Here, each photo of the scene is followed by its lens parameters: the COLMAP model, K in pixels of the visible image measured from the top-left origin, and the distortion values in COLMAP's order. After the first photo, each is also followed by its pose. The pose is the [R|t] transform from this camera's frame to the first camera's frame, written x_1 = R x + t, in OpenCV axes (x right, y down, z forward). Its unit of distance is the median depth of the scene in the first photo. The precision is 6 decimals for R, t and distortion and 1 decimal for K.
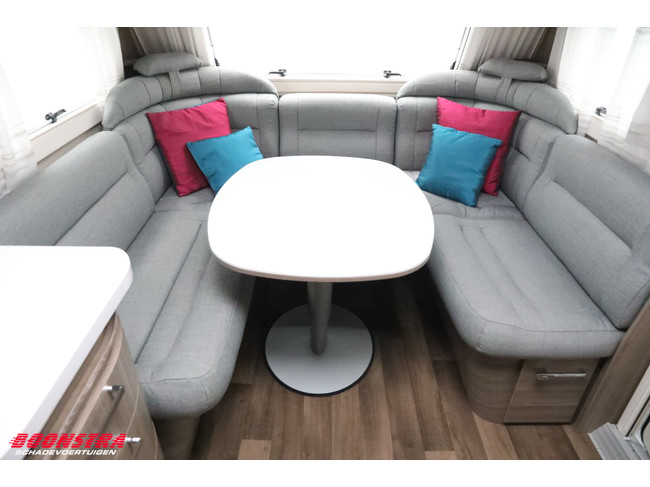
lens RADIAL K [[439.0, 0, 326.2], [0, 439.0, 243.8], [0, 0, 1]] dist [-0.066372, -0.002471]
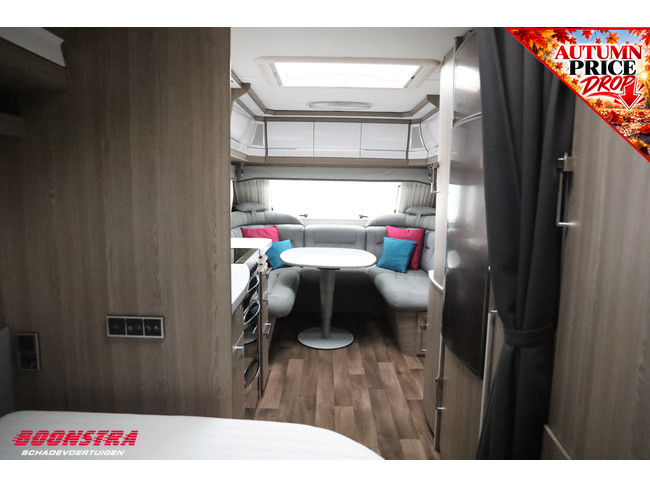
lens RADIAL K [[439.0, 0, 324.4], [0, 439.0, 242.6], [0, 0, 1]] dist [-0.066372, -0.002471]
pose [[0.999970, 0.007449, 0.002217, -0.026397], [-0.005912, 0.914252, -0.405104, 0.559494], [-0.005045, 0.405078, 0.914268, -0.808852]]
